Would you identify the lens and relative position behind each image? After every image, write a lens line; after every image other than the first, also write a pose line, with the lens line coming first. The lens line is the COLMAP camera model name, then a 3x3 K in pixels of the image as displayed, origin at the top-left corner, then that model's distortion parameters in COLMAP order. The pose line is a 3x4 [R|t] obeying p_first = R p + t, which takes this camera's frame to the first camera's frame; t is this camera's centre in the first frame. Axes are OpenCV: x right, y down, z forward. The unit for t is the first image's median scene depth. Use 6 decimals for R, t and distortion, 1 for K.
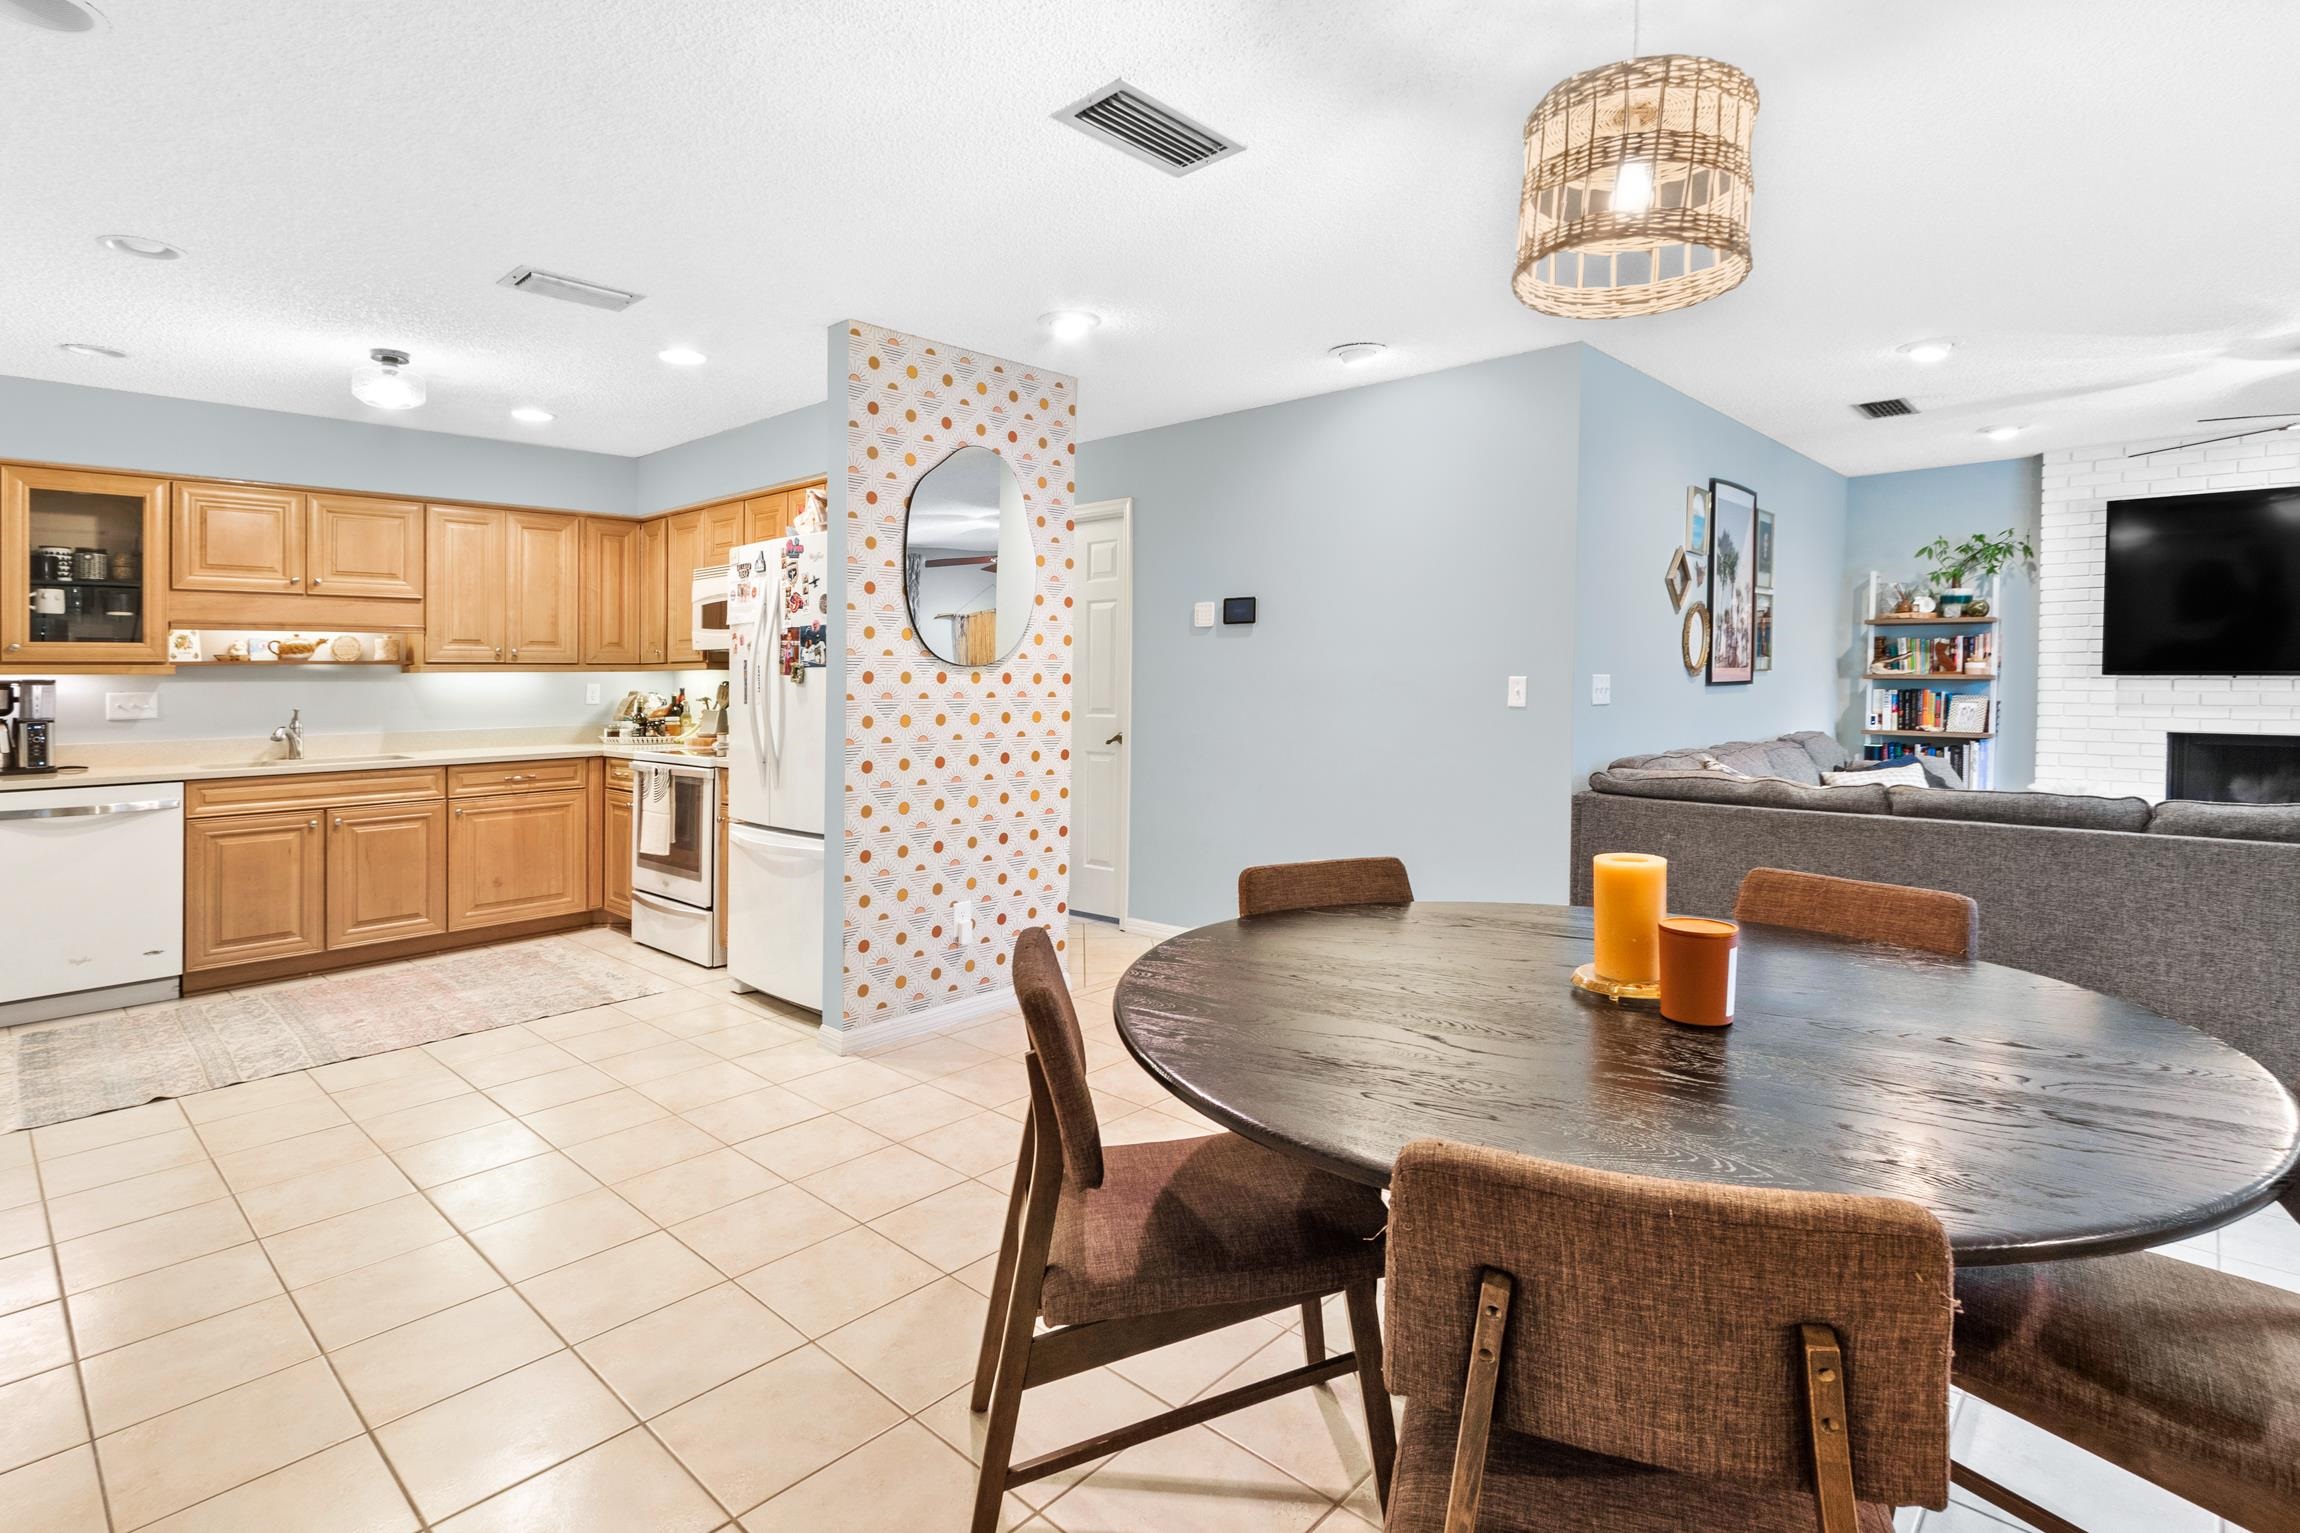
lens RADIAL K [[1105.9, 0, 1131.4], [0, 1105.9, 663.1], [0, 0, 1]] dist [0.005011, -0.000391]
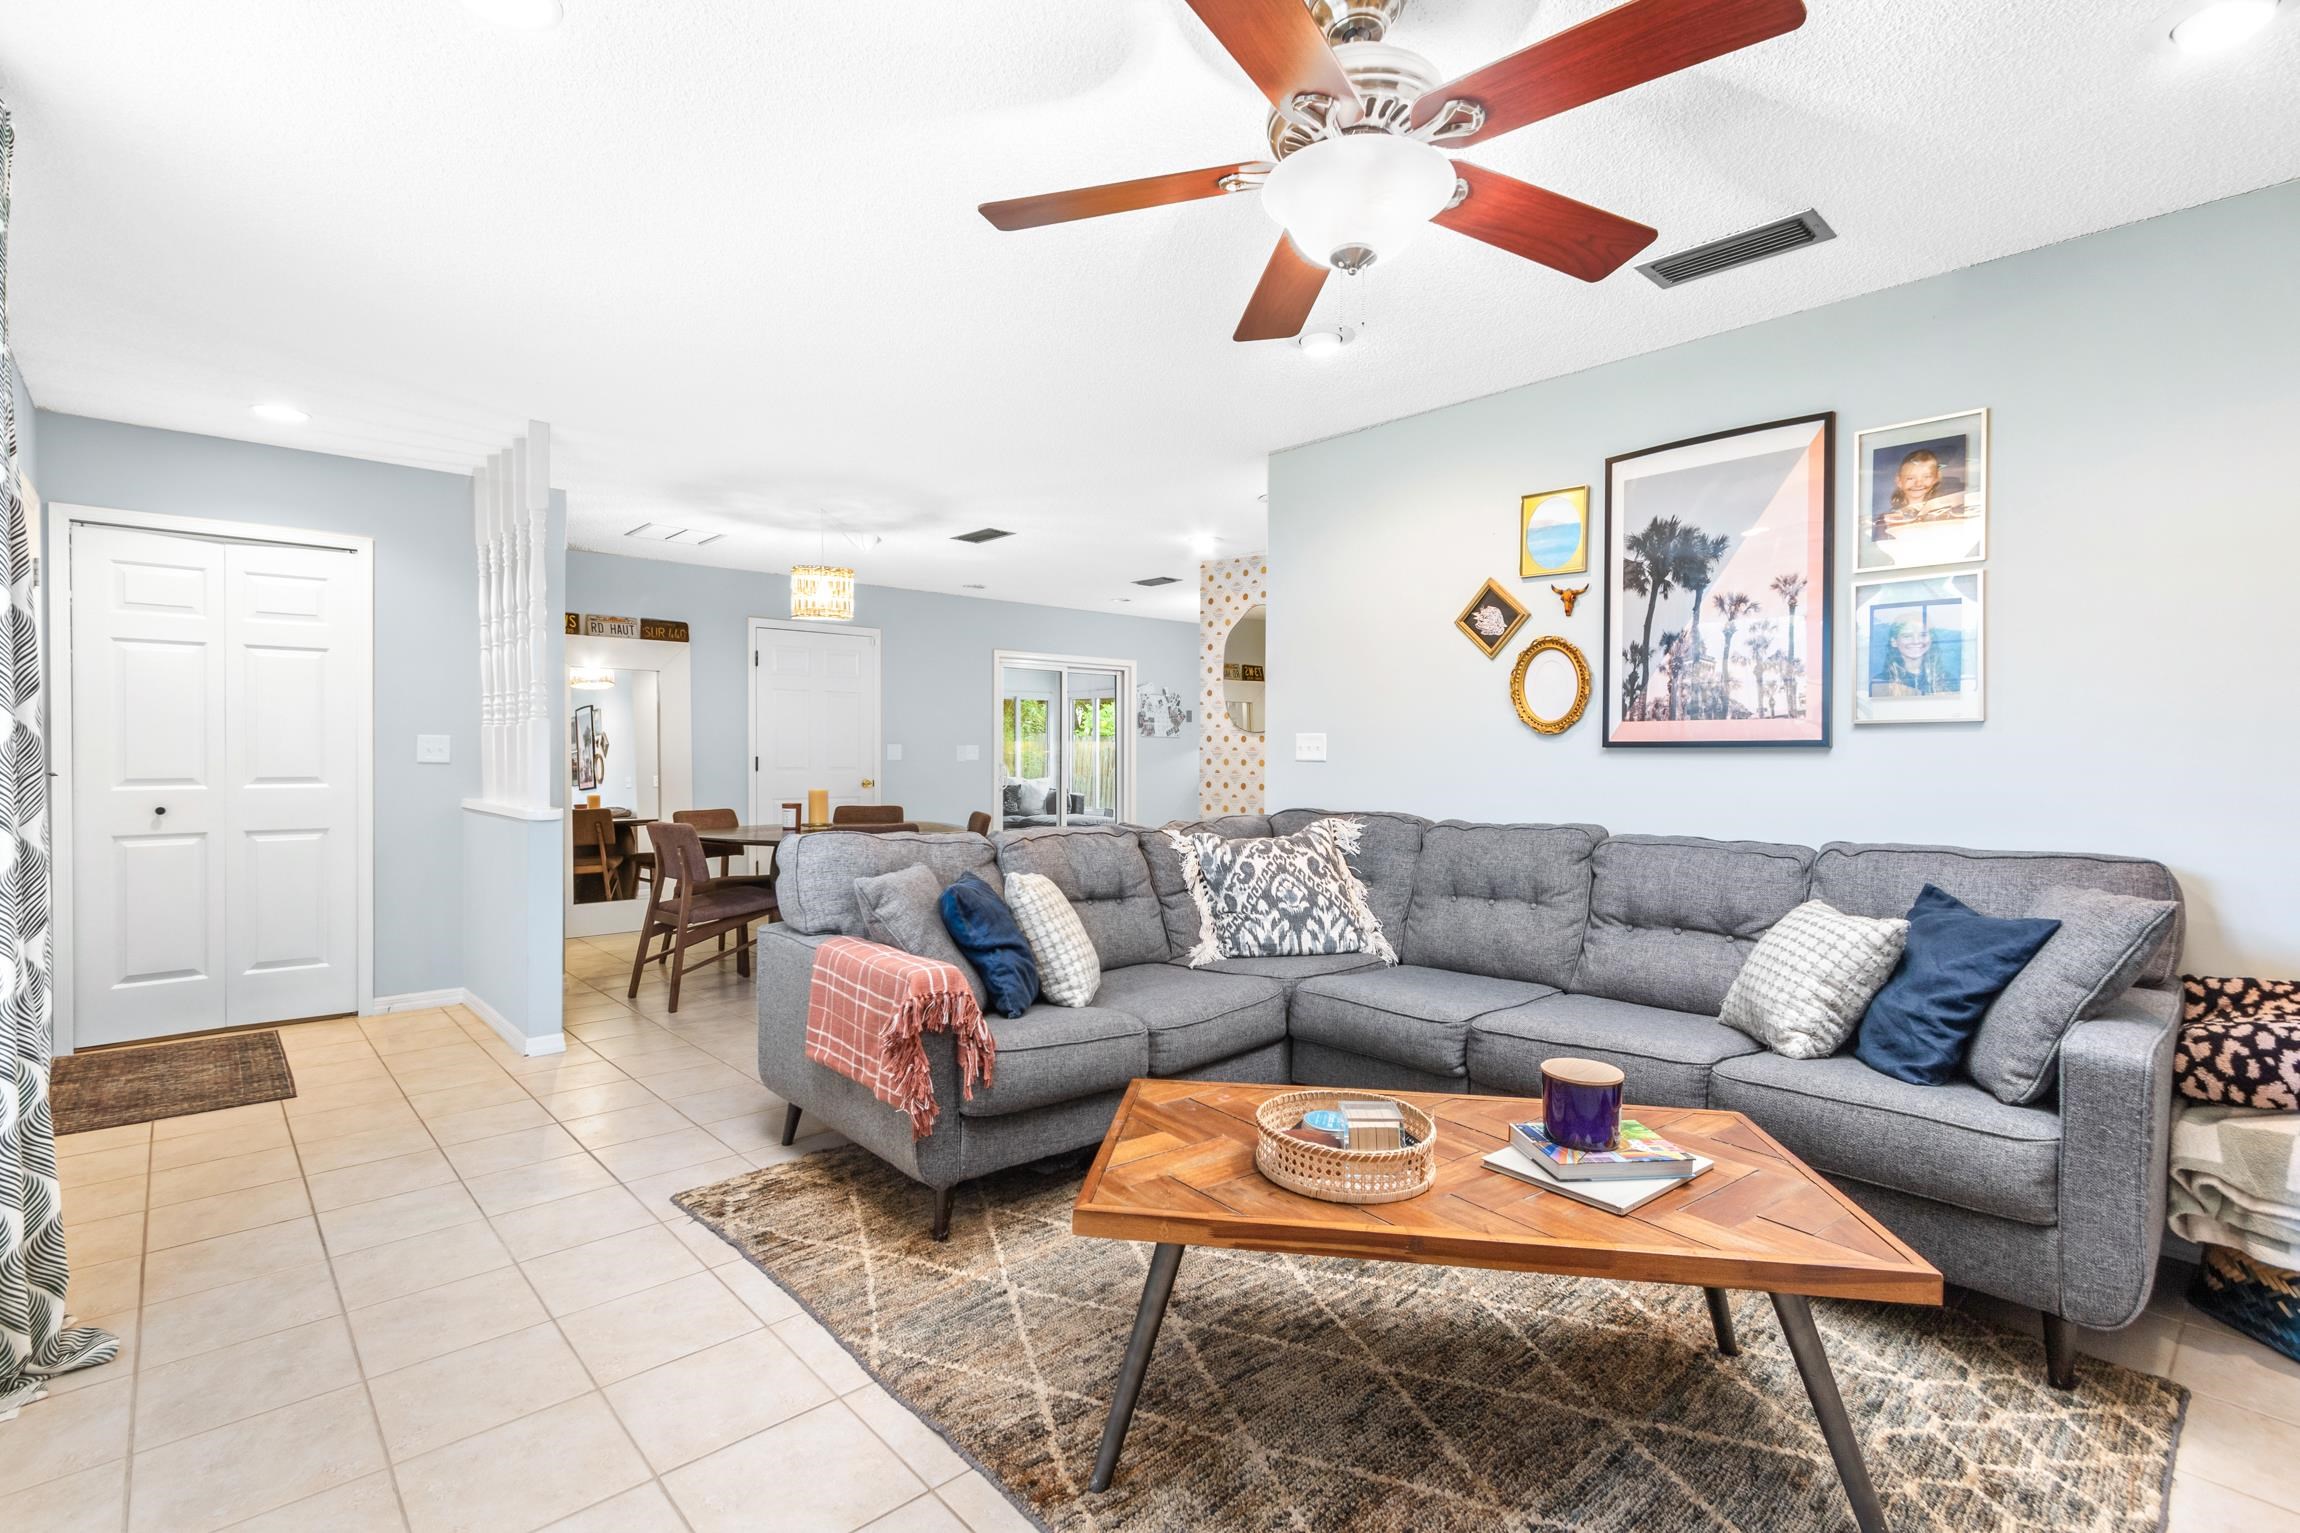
lens RADIAL K [[1060.6, 0, 1112.7], [0, 1060.6, 743.0], [0, 0, 1]] dist [0.025027, 0.000082]
pose [[-0.080285, -0.001695, -0.996770, 1.285625], [0.004903, 0.999986, -0.002095, 0.018290], [0.996760, -0.005055, -0.080276, 0.760429]]
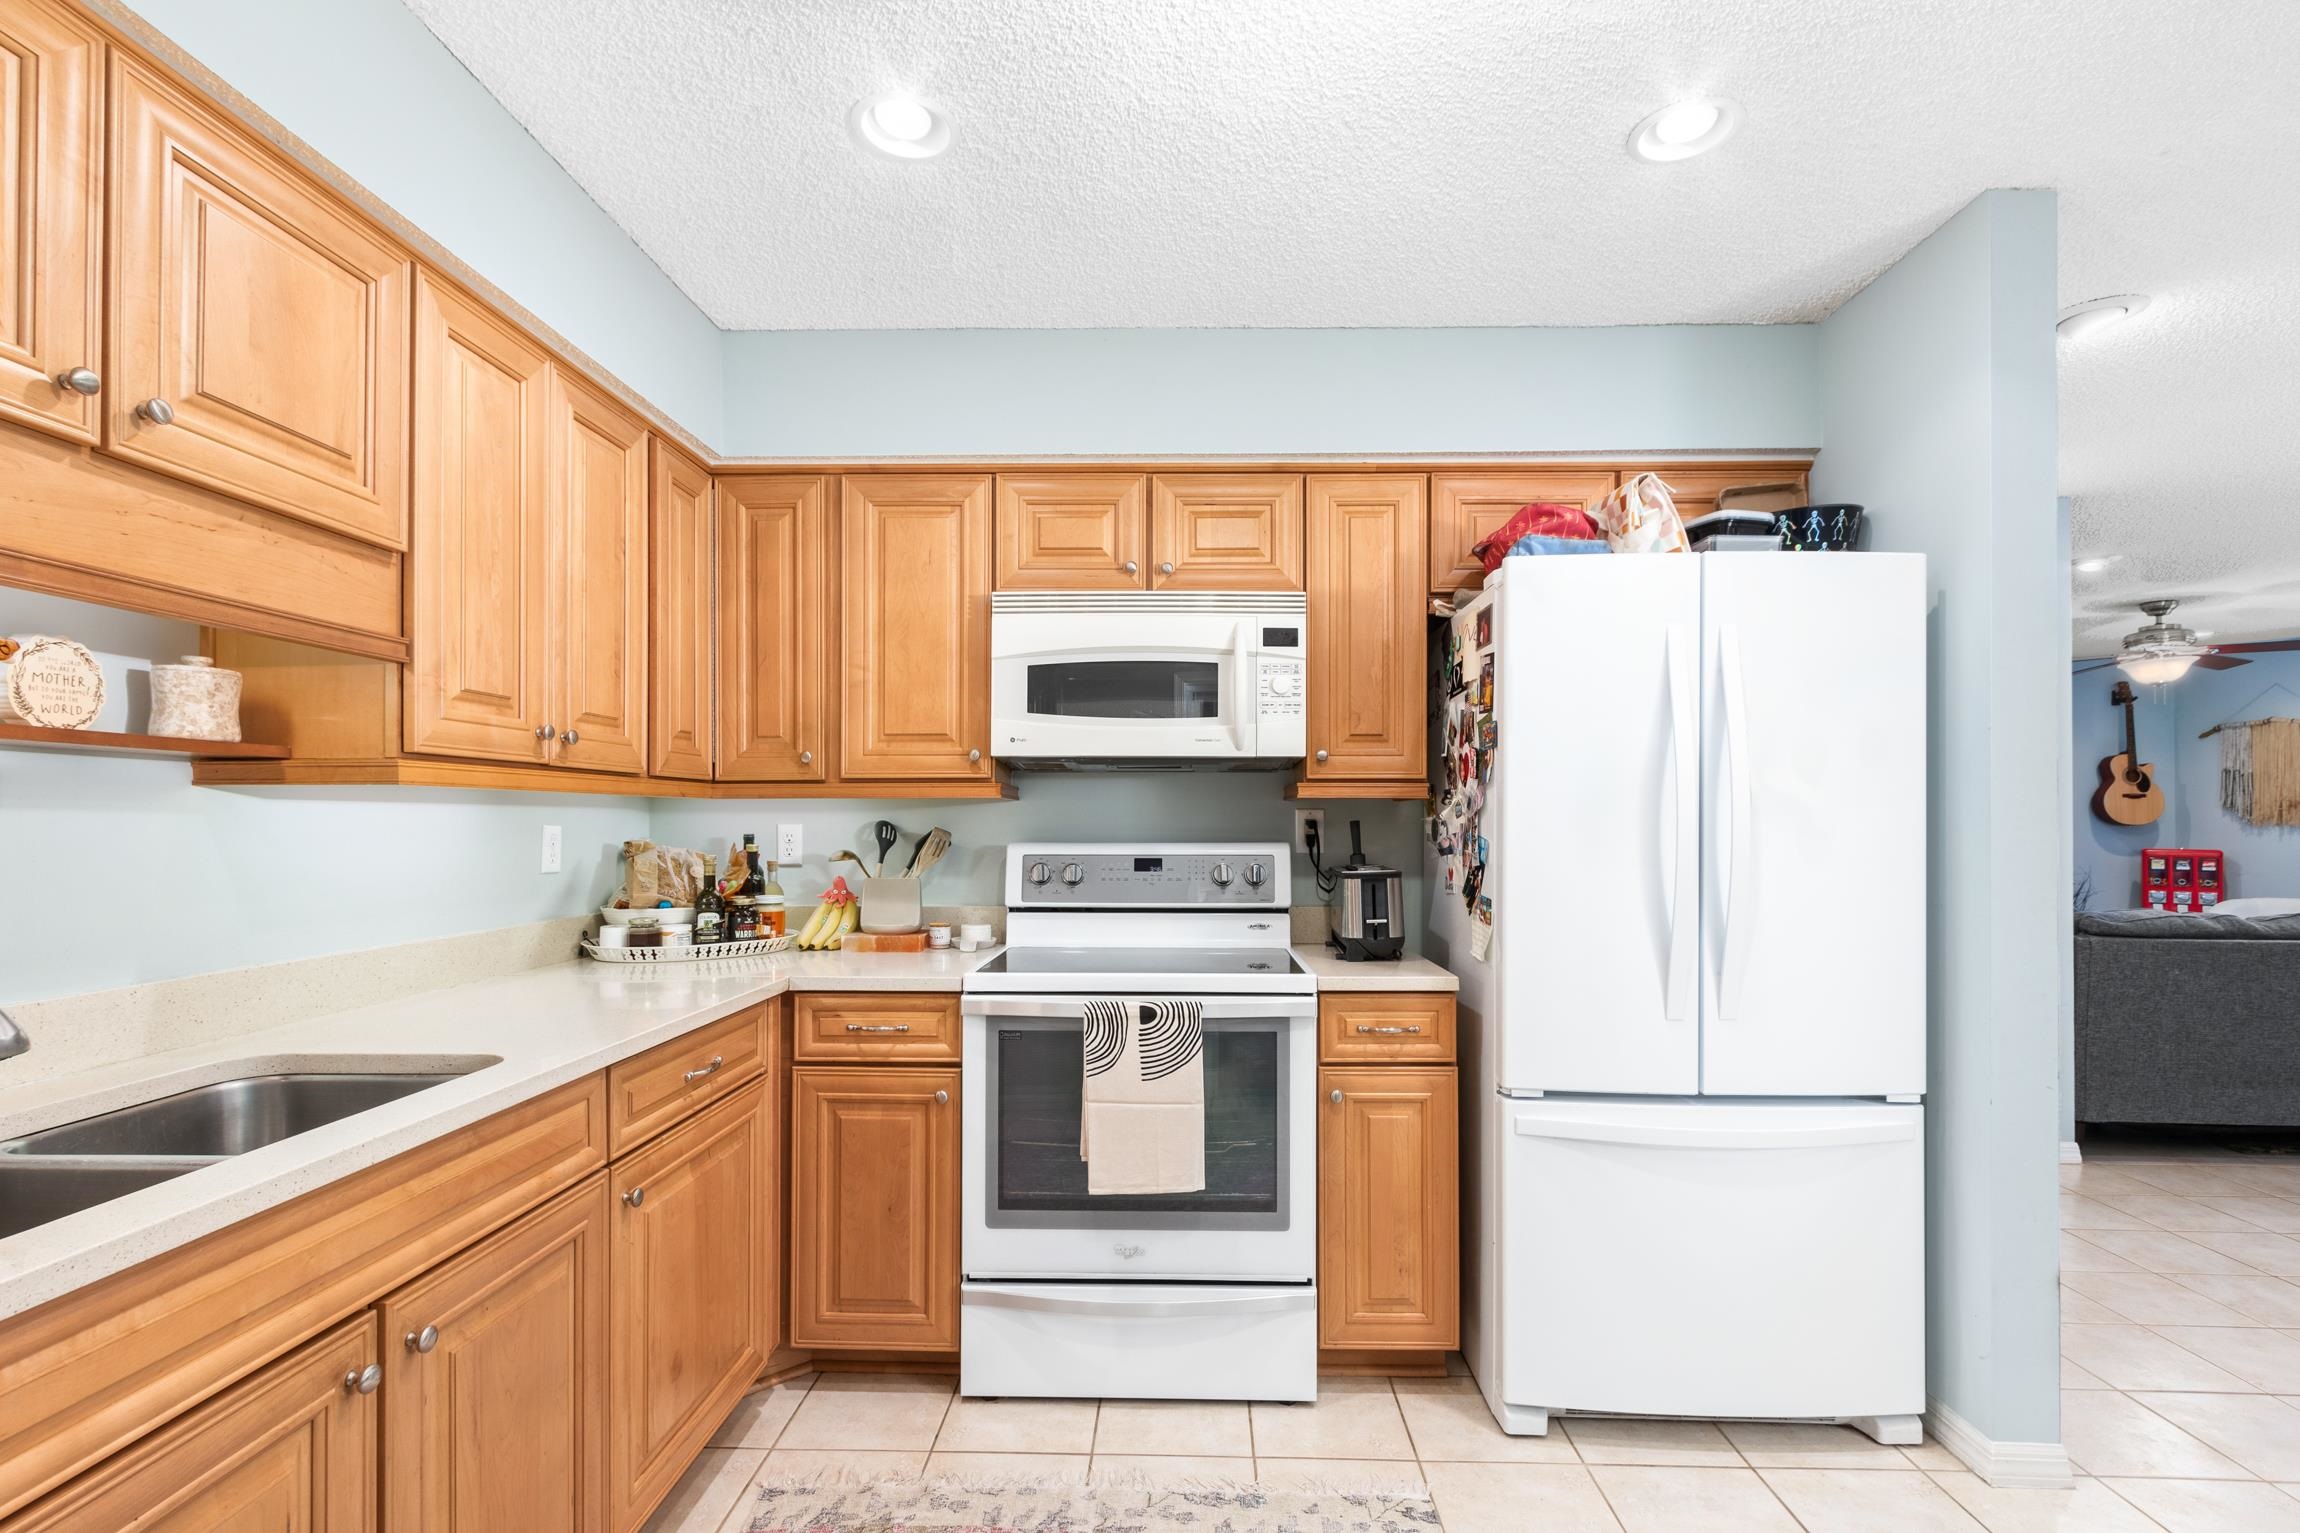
lens RADIAL K [[1059.5, 0, 1152.8], [0, 1059.5, 805.5], [0, 0, 1]] dist [0.001000, 0.000133]
pose [[0.749393, 0.017821, 0.661885, -0.747212], [-0.012933, 0.999841, -0.012278, 0.017358], [-0.661999, 0.000641, 0.749505, 0.690115]]
